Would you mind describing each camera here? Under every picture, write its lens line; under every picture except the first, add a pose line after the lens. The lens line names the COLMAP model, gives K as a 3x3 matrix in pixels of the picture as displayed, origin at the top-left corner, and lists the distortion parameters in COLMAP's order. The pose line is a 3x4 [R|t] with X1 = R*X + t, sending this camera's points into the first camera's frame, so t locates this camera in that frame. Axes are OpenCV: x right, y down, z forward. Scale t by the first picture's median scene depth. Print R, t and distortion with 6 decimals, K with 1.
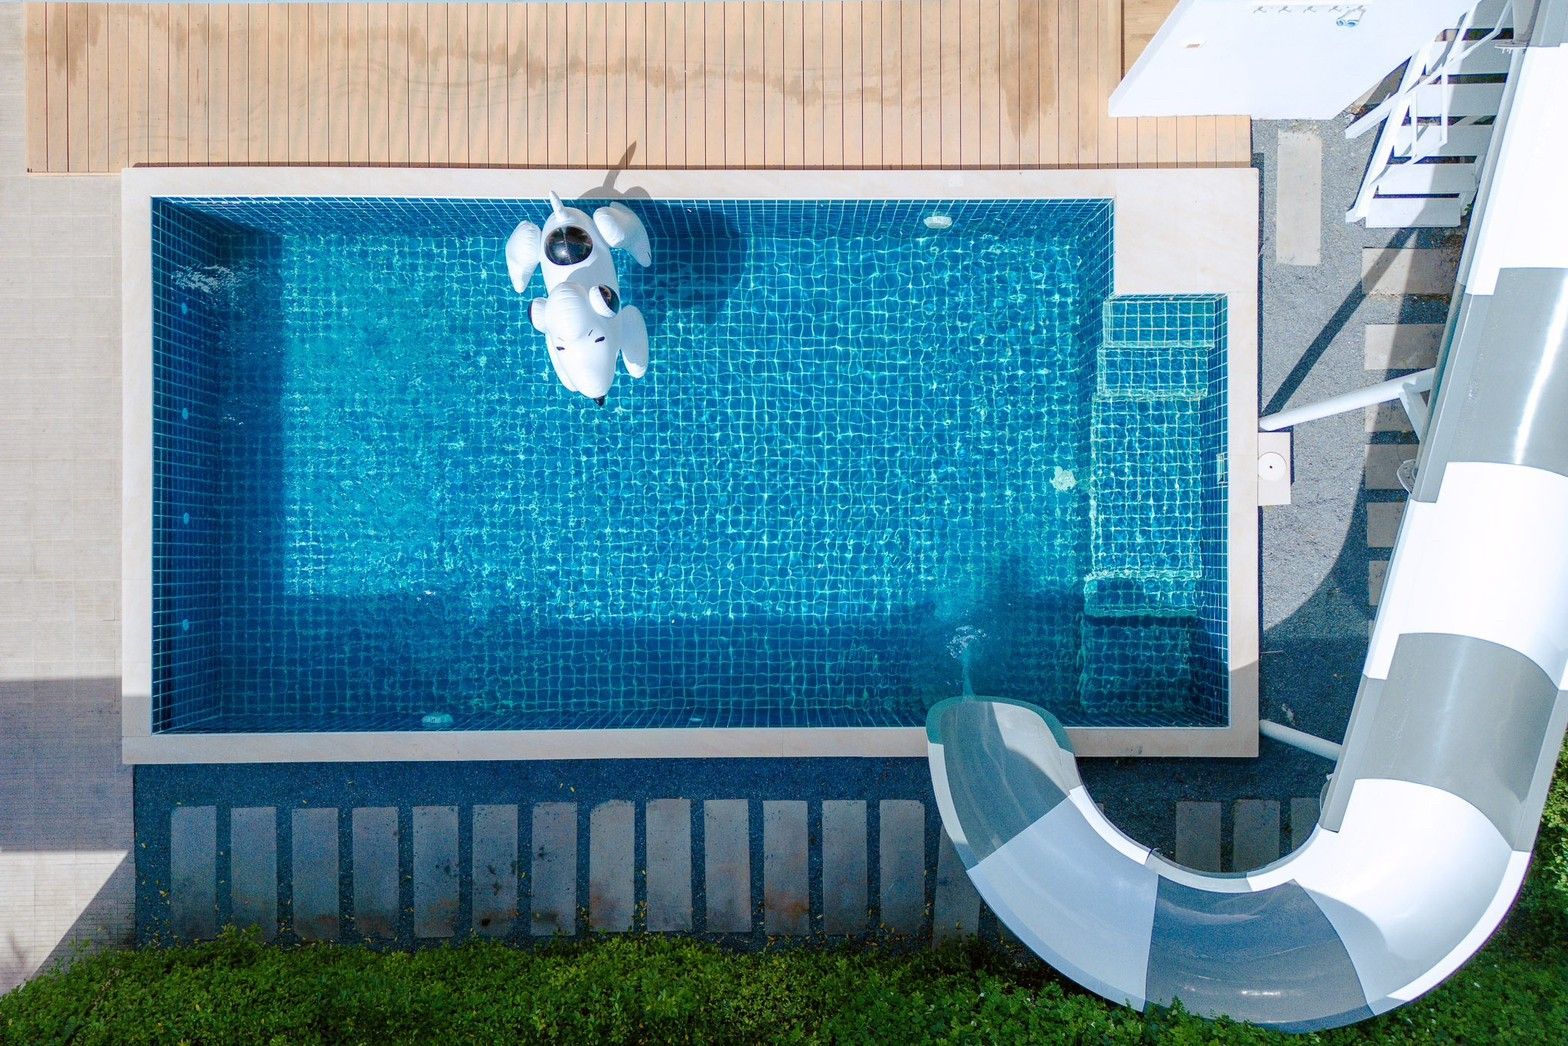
lens RADIAL K [[1062.8, 0, 788.0], [0, 1062.8, 524.1], [0, 0, 1]] dist [0.009198, -0.017837]
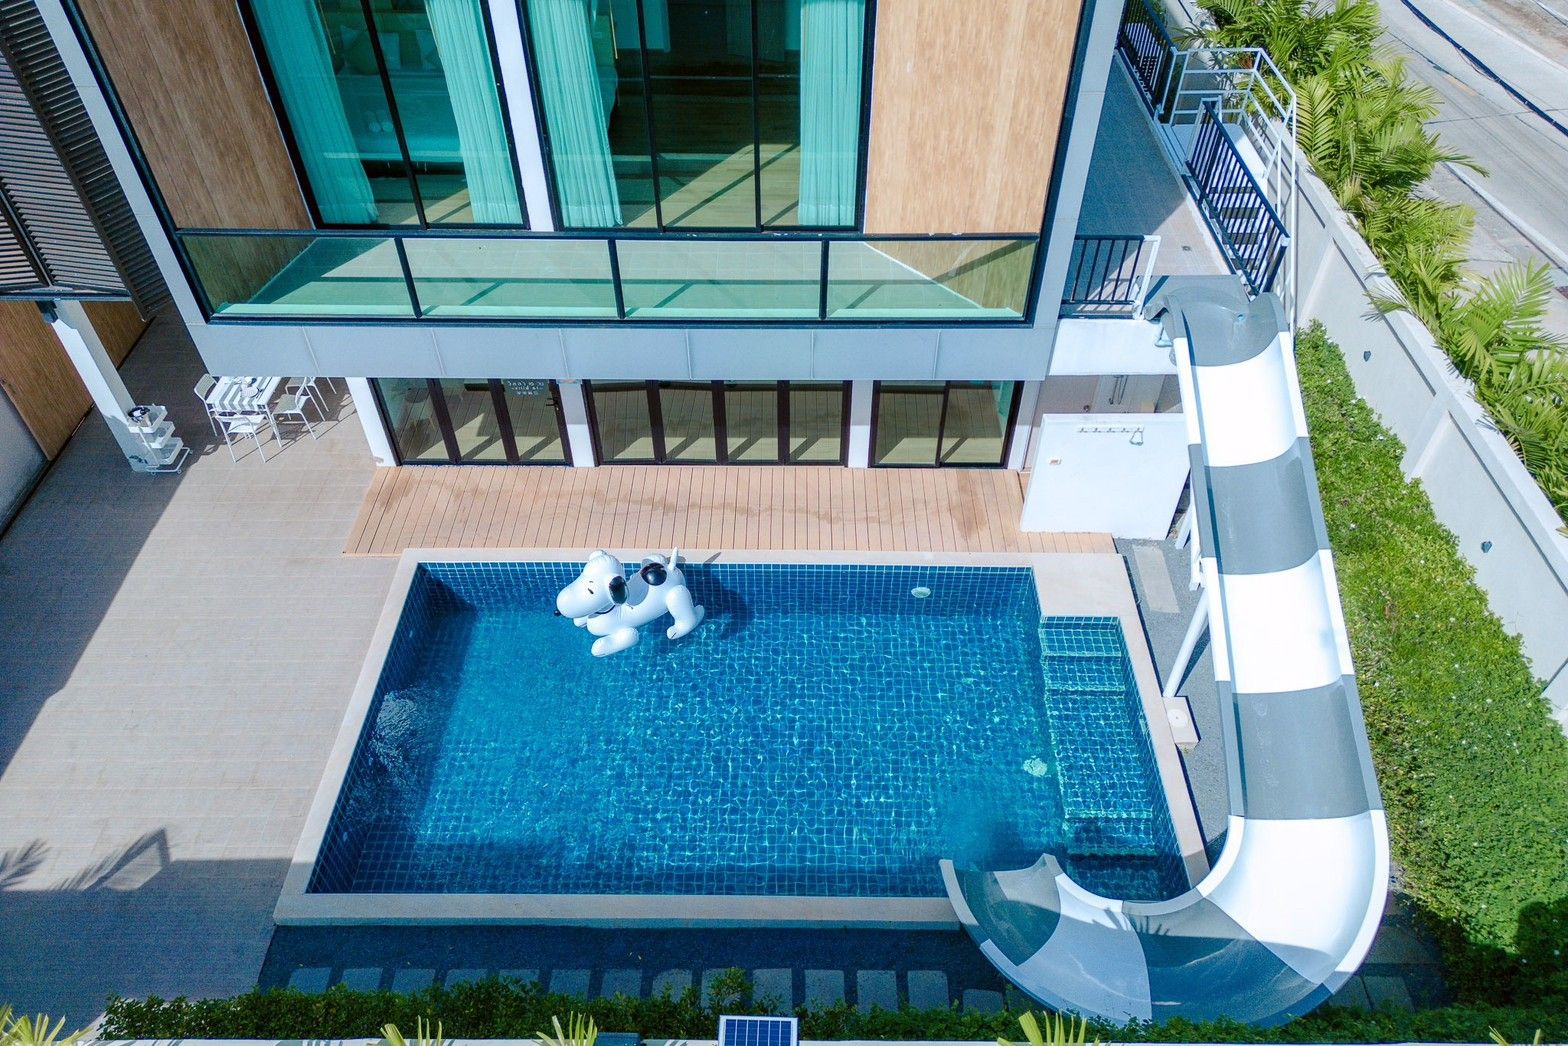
lens RADIAL K [[1062.8, 0, 783.4], [0, 1062.8, 518.6], [0, 0, 1]] dist [0.009198, -0.017837]
pose [[0.999770, 0.002359, -0.021336, -0.023762], [-0.016662, 0.711949, -0.702034, 0.737378], [0.013534, 0.702227, 0.711824, -0.161391]]
